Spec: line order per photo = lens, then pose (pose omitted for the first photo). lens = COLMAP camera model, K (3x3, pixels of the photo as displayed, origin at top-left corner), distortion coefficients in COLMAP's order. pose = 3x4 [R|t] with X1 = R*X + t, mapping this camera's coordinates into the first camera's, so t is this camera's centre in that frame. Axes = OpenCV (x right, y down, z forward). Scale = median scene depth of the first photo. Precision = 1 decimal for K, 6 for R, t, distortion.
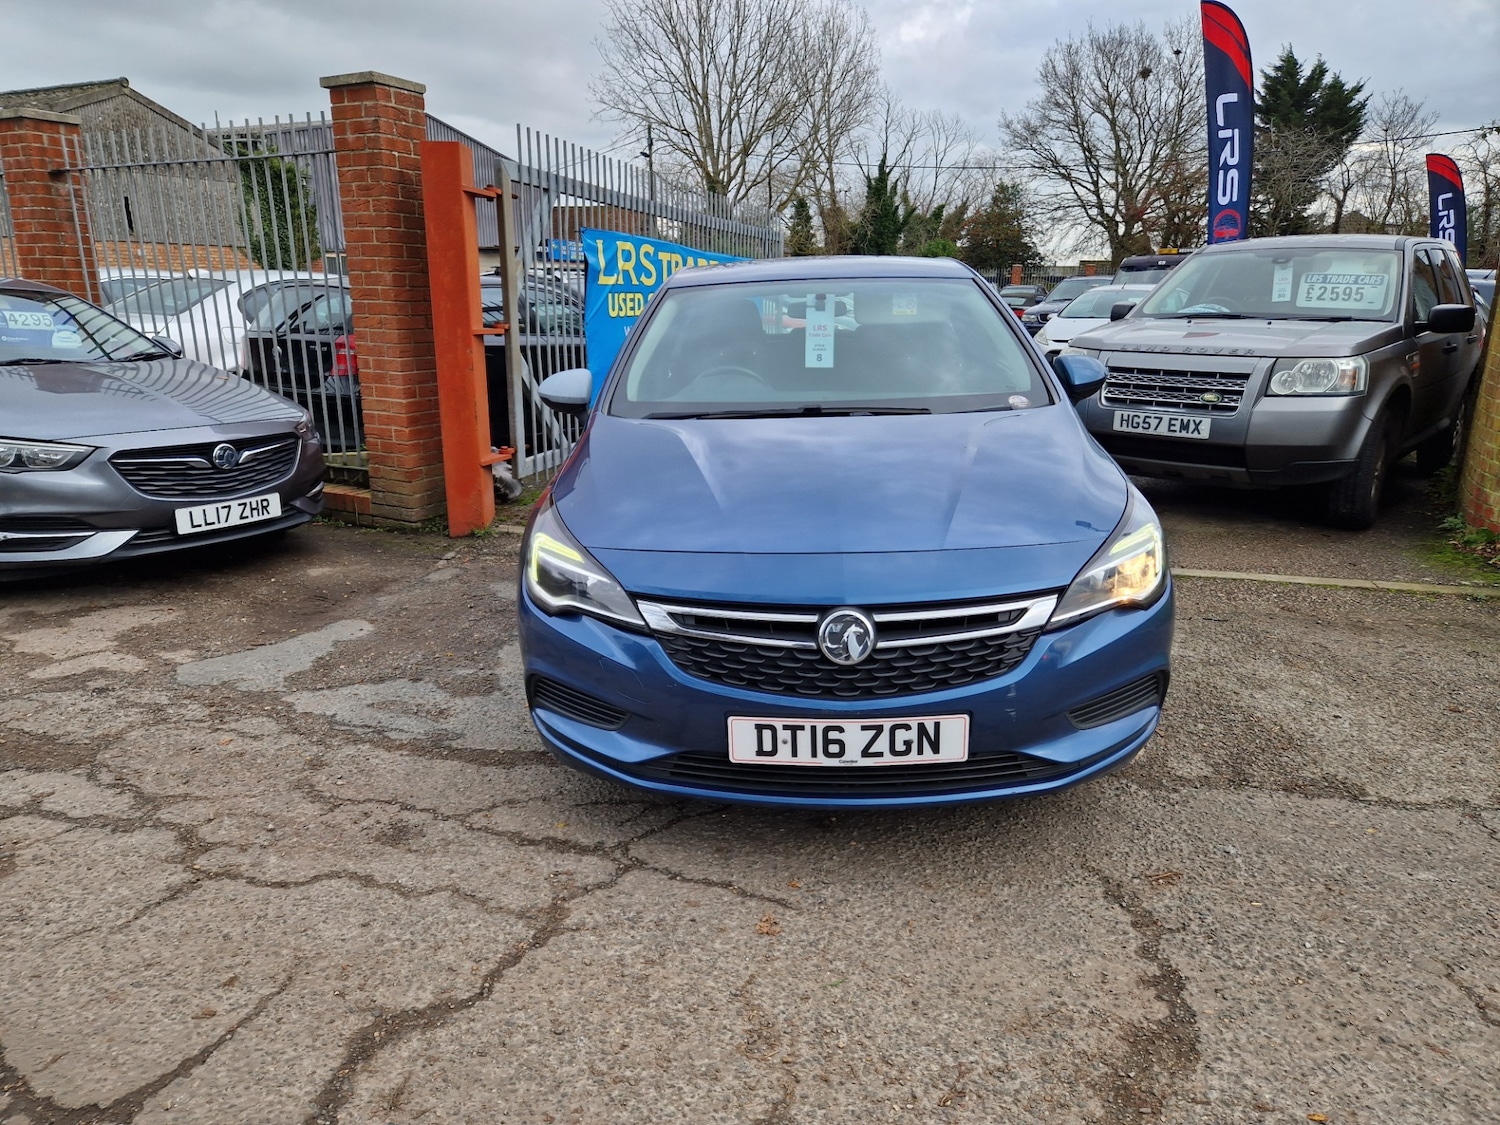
lens RADIAL K [[996.8, 0, 733.6], [0, 996.8, 572.2], [0, 0, 1]] dist [0.082420, -0.068945]
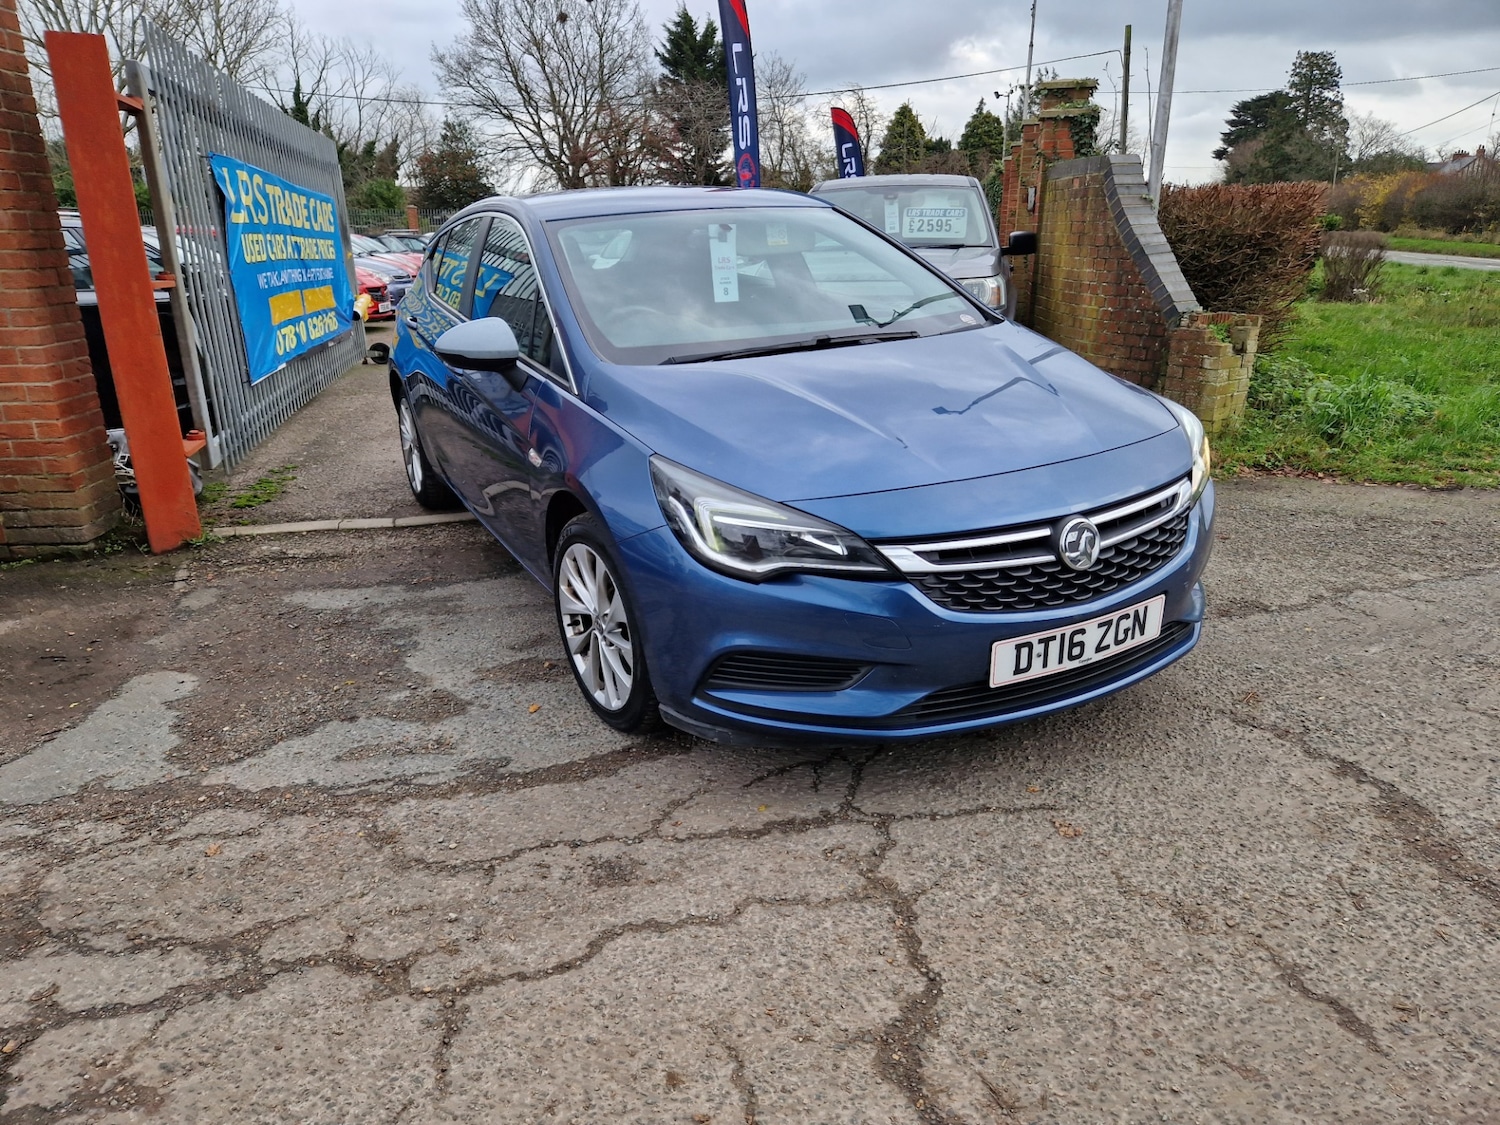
lens RADIAL K [[996.8, 0, 734.0], [0, 996.8, 568.2], [0, 0, 1]] dist [0.082420, -0.068945]
pose [[0.865085, -0.178694, 0.468719, -0.409923], [0.156322, 0.983903, 0.086590, -0.033913], [-0.476647, -0.001637, 0.879093, 0.143595]]
